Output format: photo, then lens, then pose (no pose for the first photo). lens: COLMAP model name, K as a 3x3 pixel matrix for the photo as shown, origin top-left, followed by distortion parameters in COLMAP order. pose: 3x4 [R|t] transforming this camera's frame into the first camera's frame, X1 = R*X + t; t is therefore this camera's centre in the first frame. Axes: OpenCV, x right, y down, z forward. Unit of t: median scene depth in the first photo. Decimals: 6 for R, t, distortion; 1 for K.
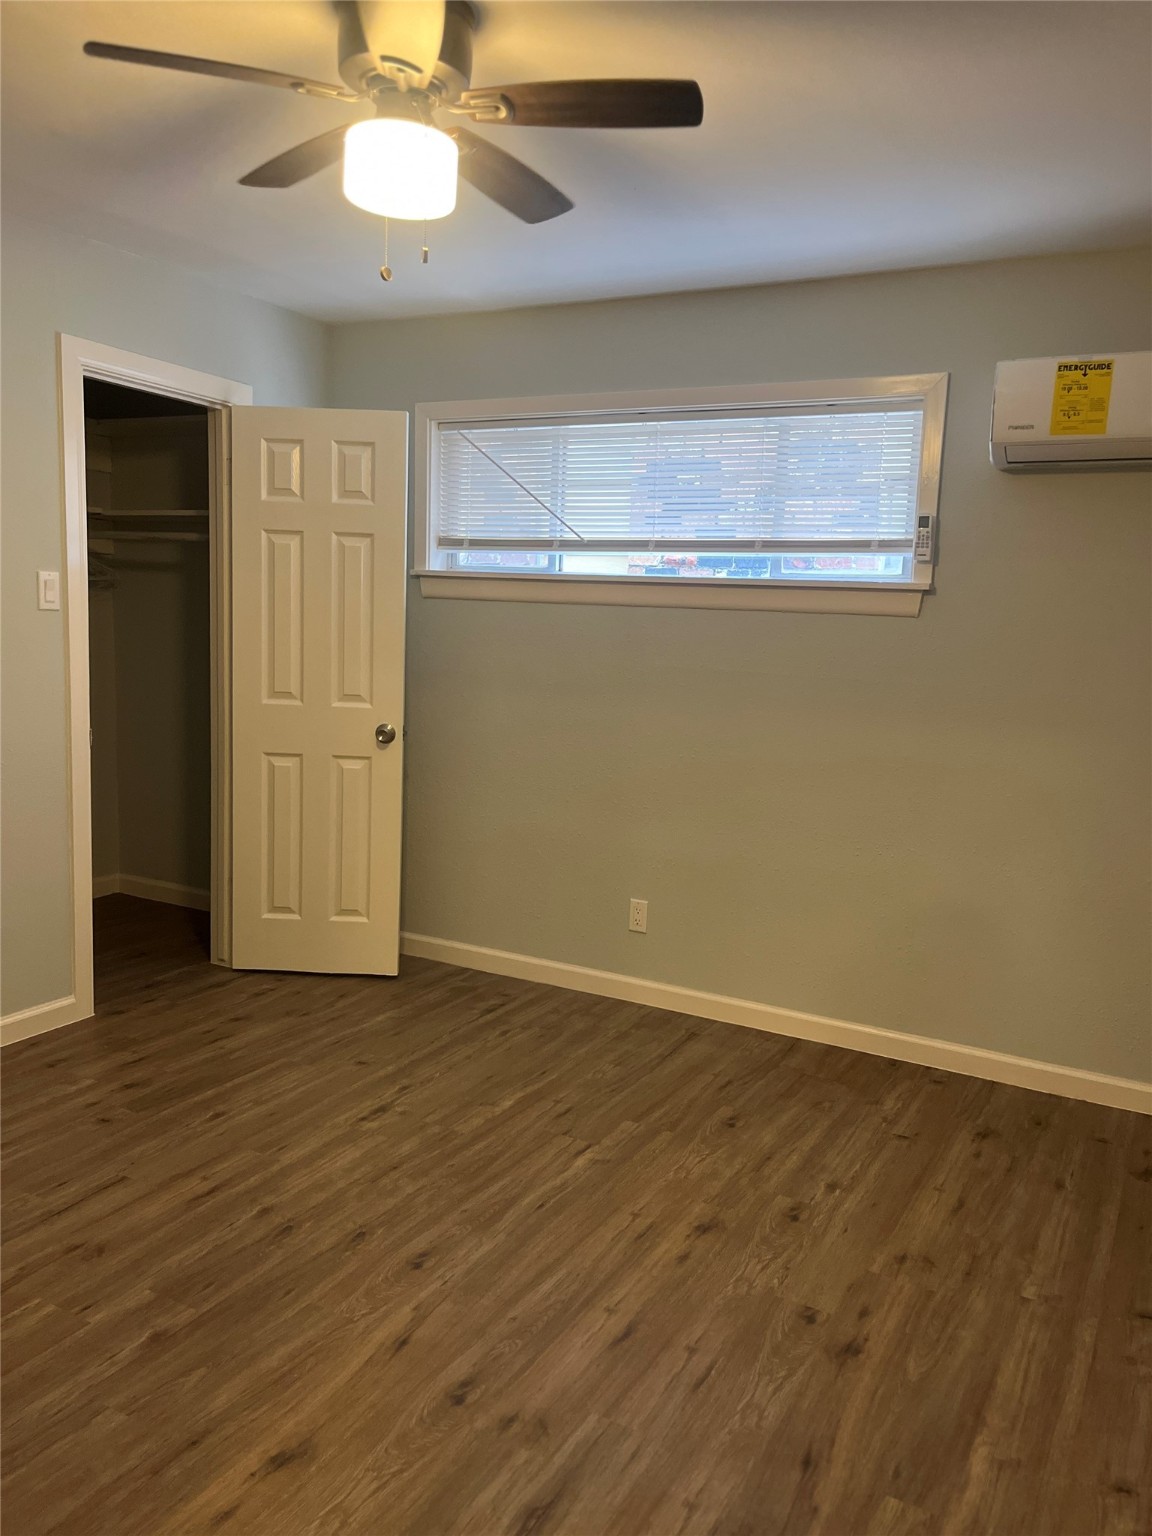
lens RADIAL K [[1159.9, 0, 575.4], [0, 1159.9, 768.3], [0, 0, 1]] dist [0.042826, -0.048958]
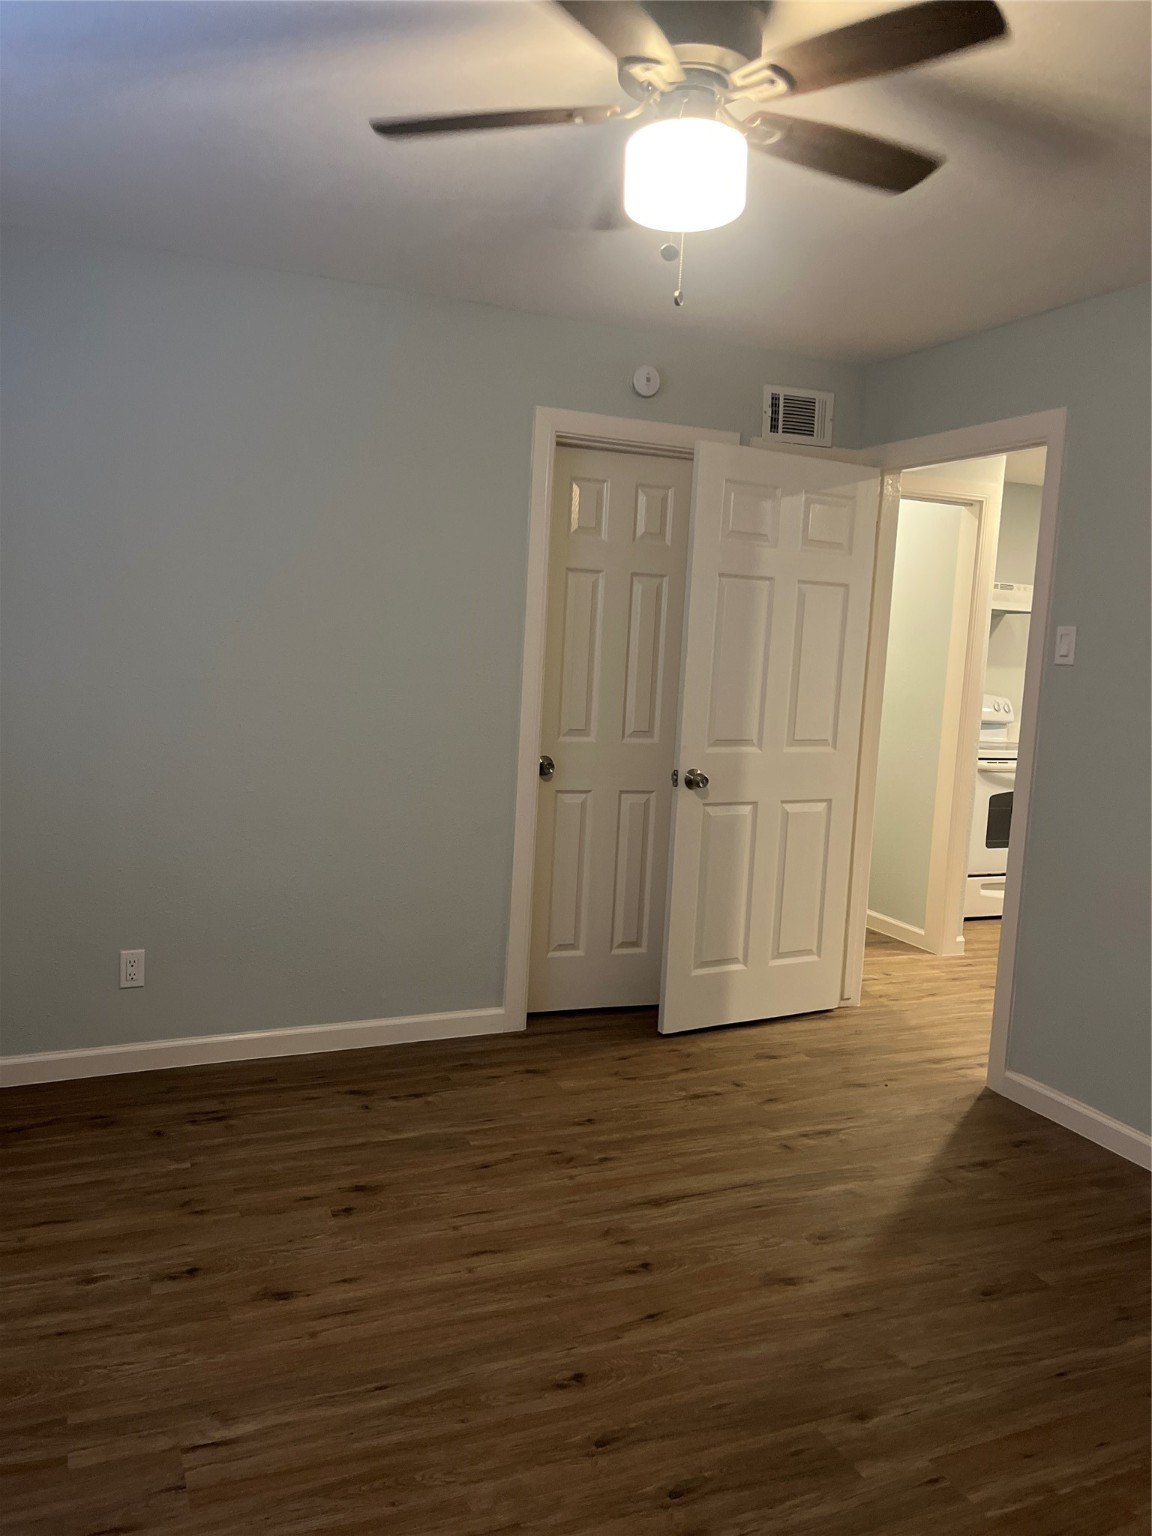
lens RADIAL K [[1159.9, 0, 574.9], [0, 1159.9, 766.5], [0, 0, 1]] dist [0.042826, -0.048958]
pose [[-0.785502, -0.142262, 0.602285, -0.646532], [0.004793, 0.971792, 0.235792, -0.255533], [-0.618840, 0.188102, -0.762663, 1.702197]]
